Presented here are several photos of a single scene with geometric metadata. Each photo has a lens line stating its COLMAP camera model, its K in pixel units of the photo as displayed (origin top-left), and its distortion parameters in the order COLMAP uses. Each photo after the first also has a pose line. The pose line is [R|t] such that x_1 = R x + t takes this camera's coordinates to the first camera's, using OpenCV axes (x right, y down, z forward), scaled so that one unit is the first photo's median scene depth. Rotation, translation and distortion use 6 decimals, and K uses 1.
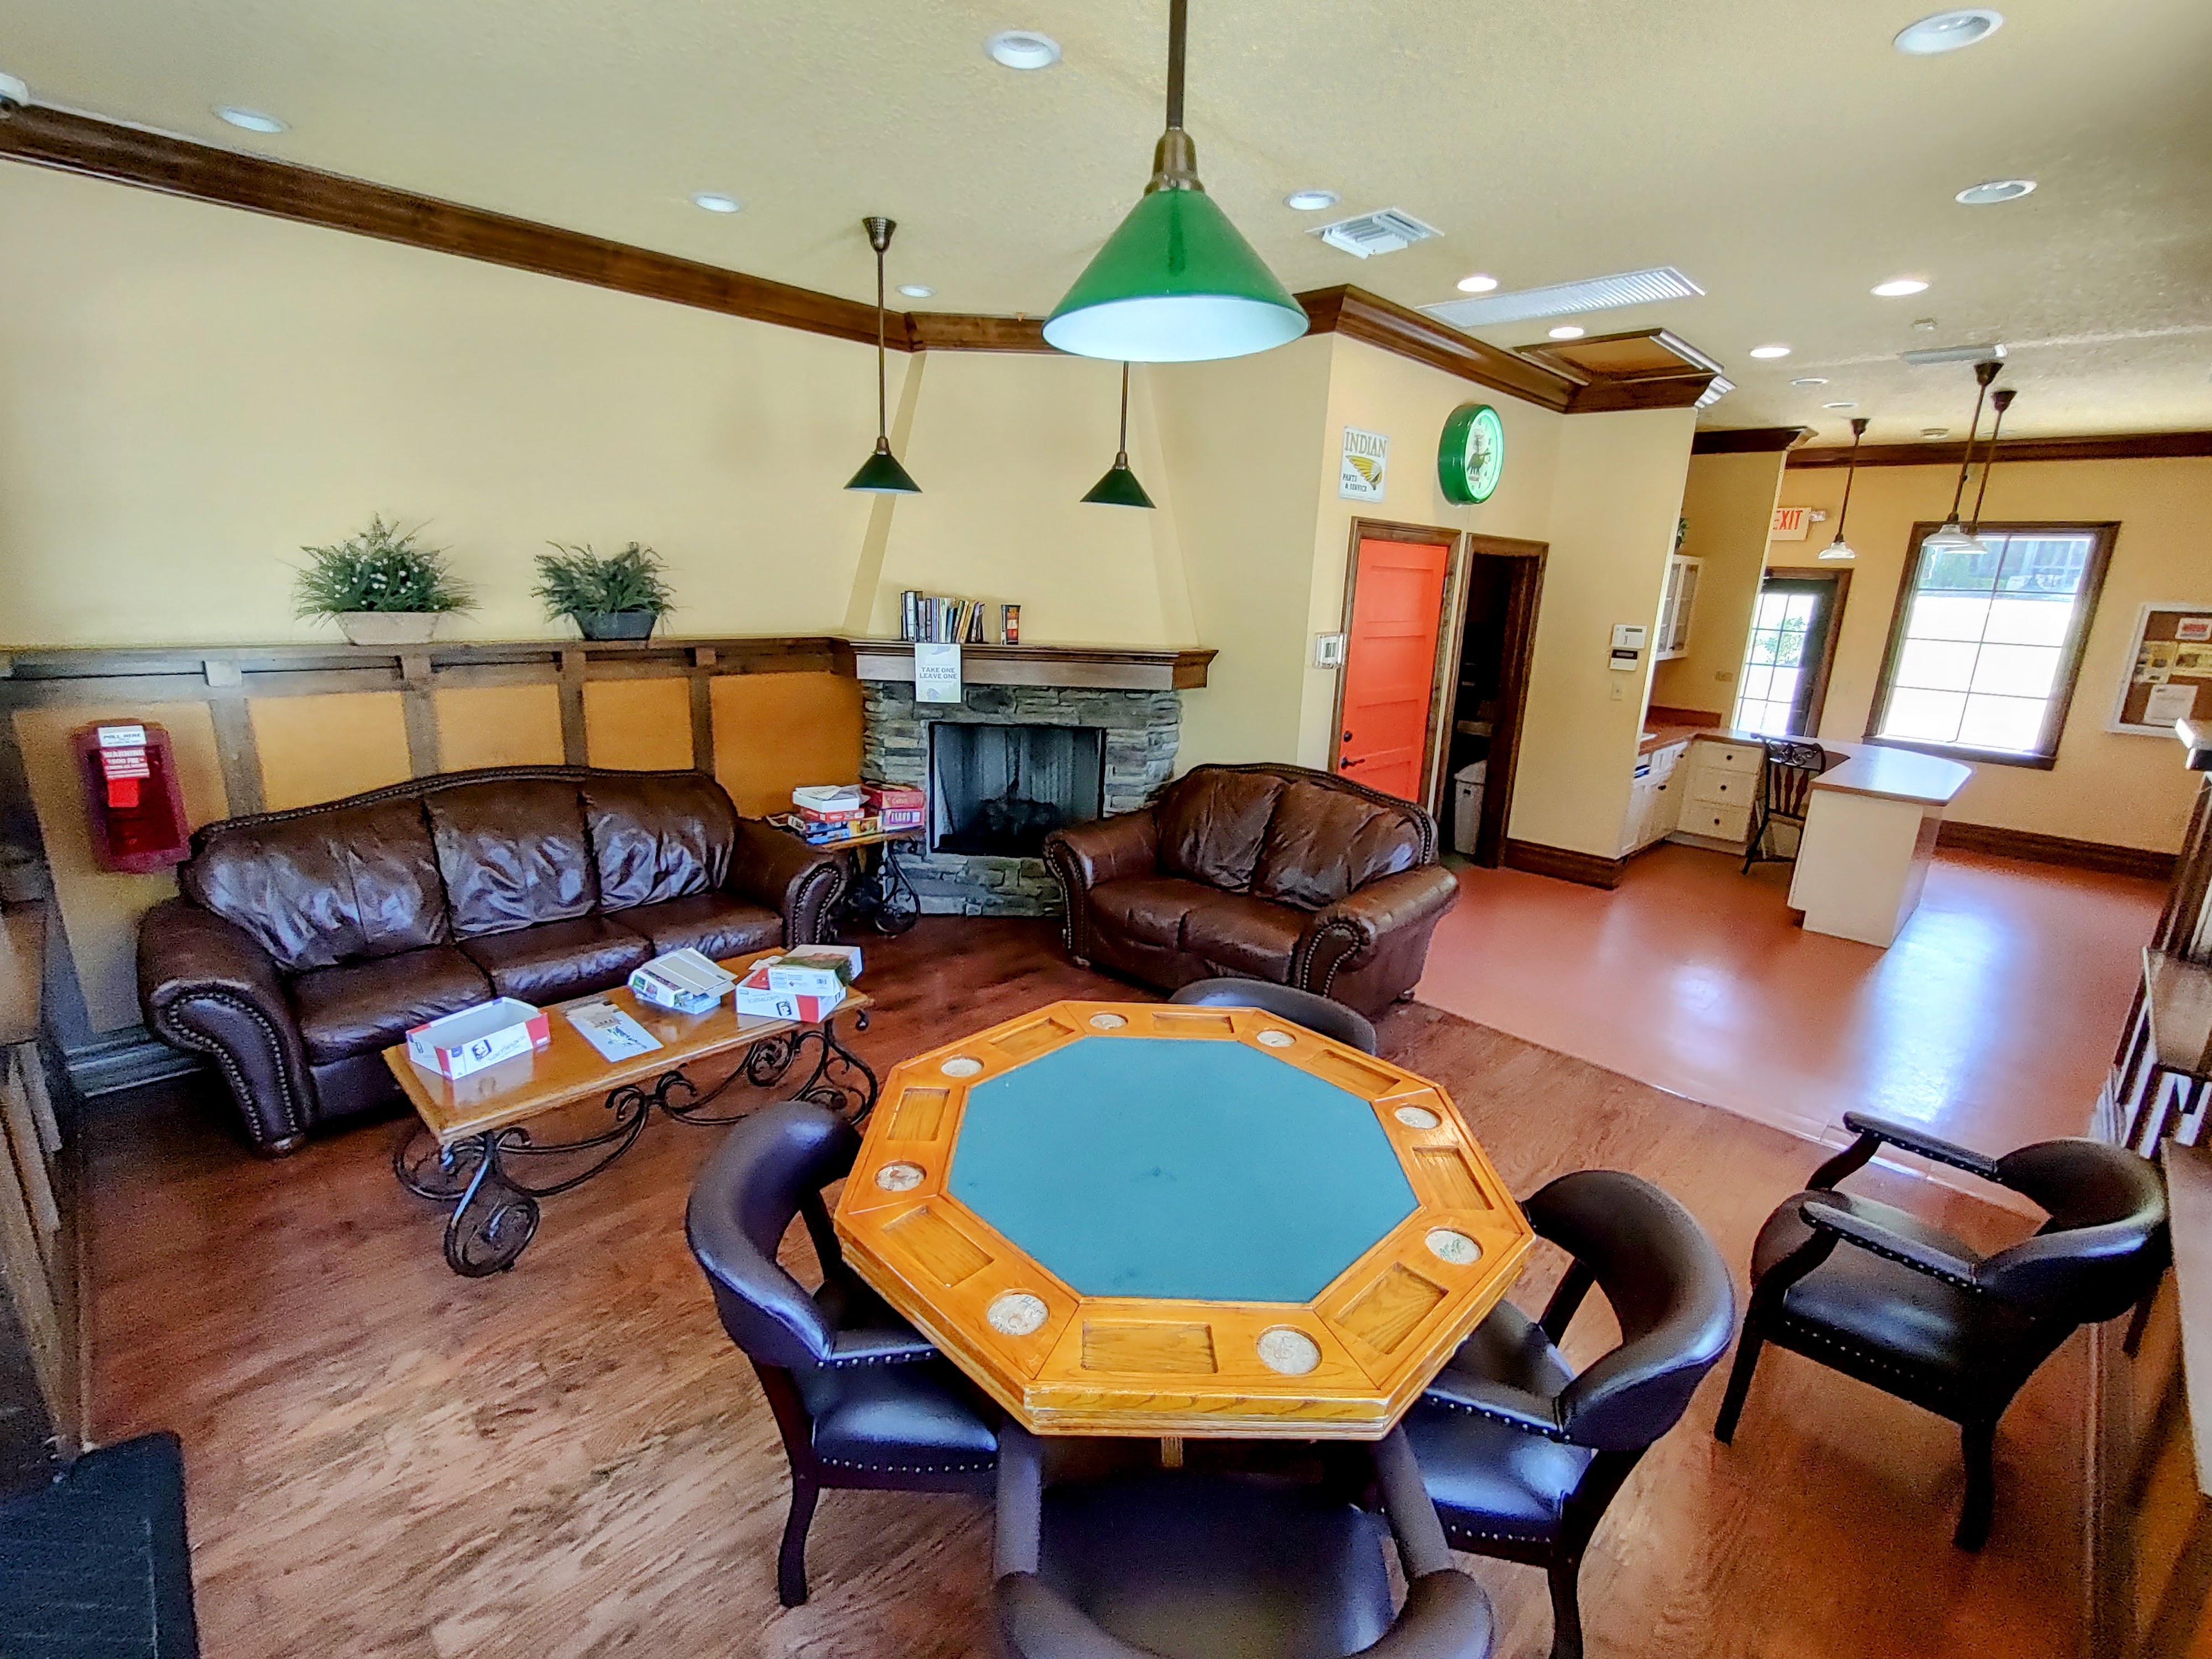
lens RADIAL K [[1033.3, 0, 1094.9], [0, 1033.3, 834.9], [0, 0, 1]] dist [-0.004590, 0.000591]
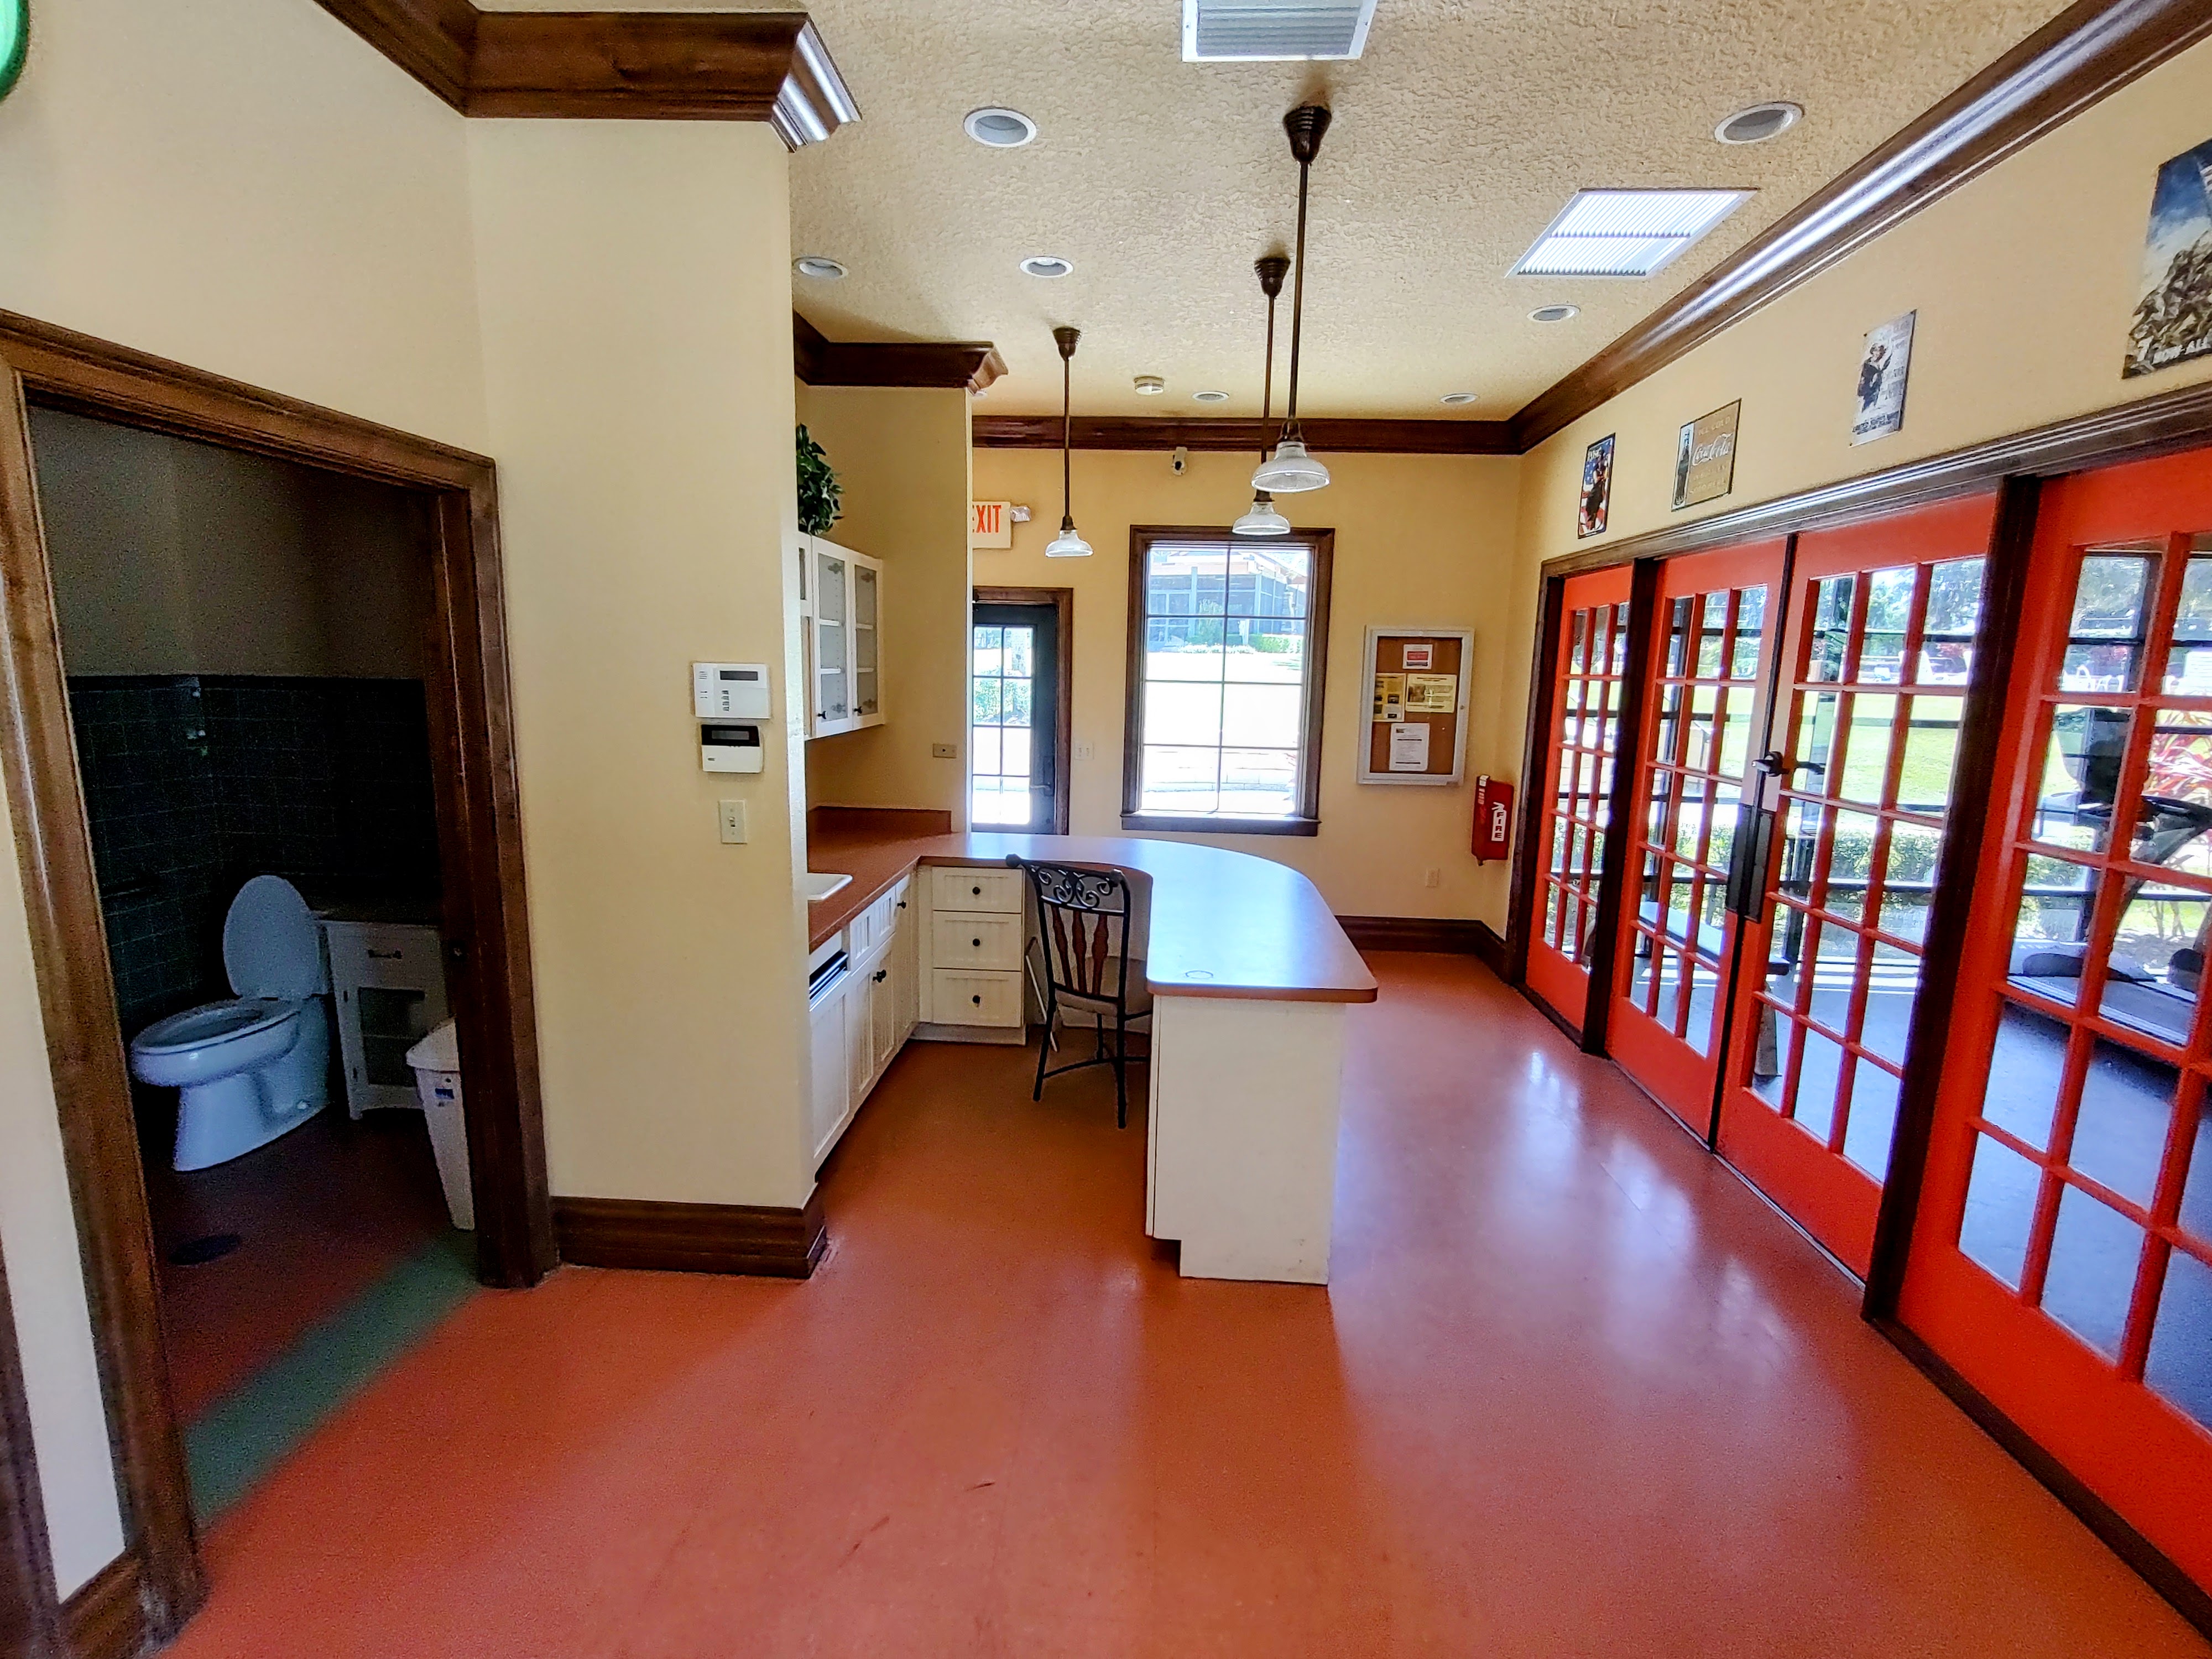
lens RADIAL K [[1033.3, 0, 1105.0], [0, 1033.3, 837.7], [0, 0, 1]] dist [-0.004590, 0.000591]
pose [[0.761344, -0.129088, 0.635367, 0.308679], [0.169695, 0.985492, -0.003118, -0.092271], [-0.625746, 0.110193, 0.772204, 0.508952]]
